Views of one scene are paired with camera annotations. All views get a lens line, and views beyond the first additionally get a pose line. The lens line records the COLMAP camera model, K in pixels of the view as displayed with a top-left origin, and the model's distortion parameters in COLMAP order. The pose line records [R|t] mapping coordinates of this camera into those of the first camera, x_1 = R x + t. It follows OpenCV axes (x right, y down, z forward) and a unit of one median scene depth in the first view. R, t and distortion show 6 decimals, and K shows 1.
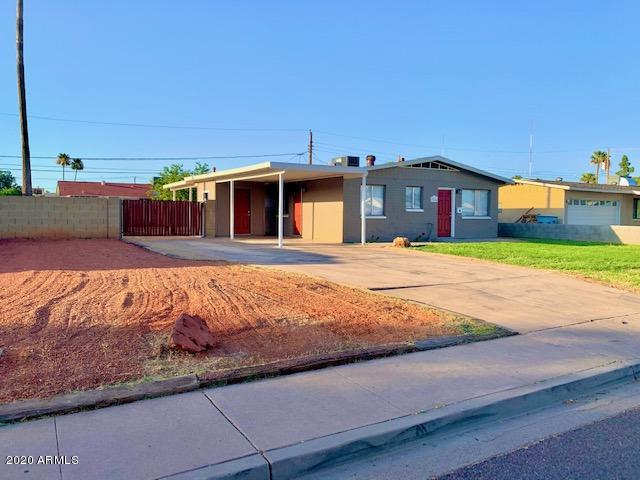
lens RADIAL K [[491.7, 0, 317.6], [0, 491.7, 235.7], [0, 0, 1]] dist [0.033879, -0.036680]
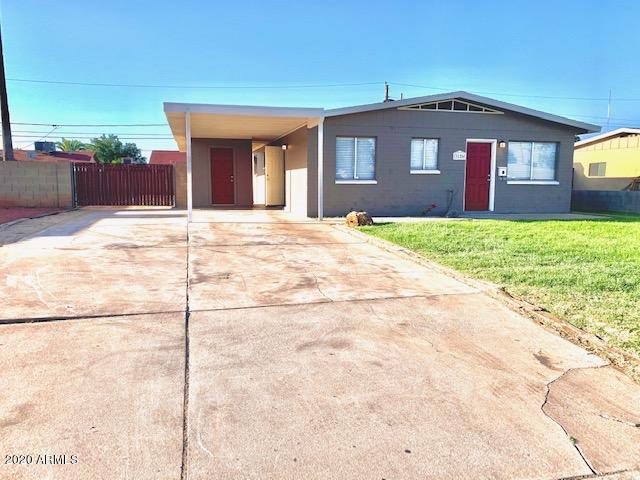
lens RADIAL K [[491.7, 0, 314.2], [0, 491.7, 241.8], [0, 0, 1]] dist [0.033879, -0.036680]
pose [[0.961659, 0.029237, -0.272684, 0.230934], [-0.008988, 0.997127, 0.075216, -0.003732], [0.274099, -0.069881, 0.959159, 0.265457]]
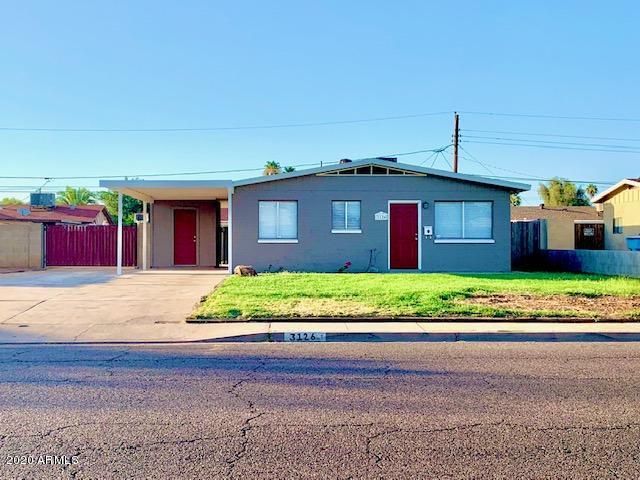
lens RADIAL K [[838.3, 0, 322.3], [0, 838.3, 244.8], [0, 0, 1]] dist [0.149524, 0.000000]
pose [[0.892048, -0.008813, -0.451854, 0.713387], [-0.011471, 0.999046, -0.042130, 0.021134], [0.451794, 0.042765, 0.891097, -0.143295]]
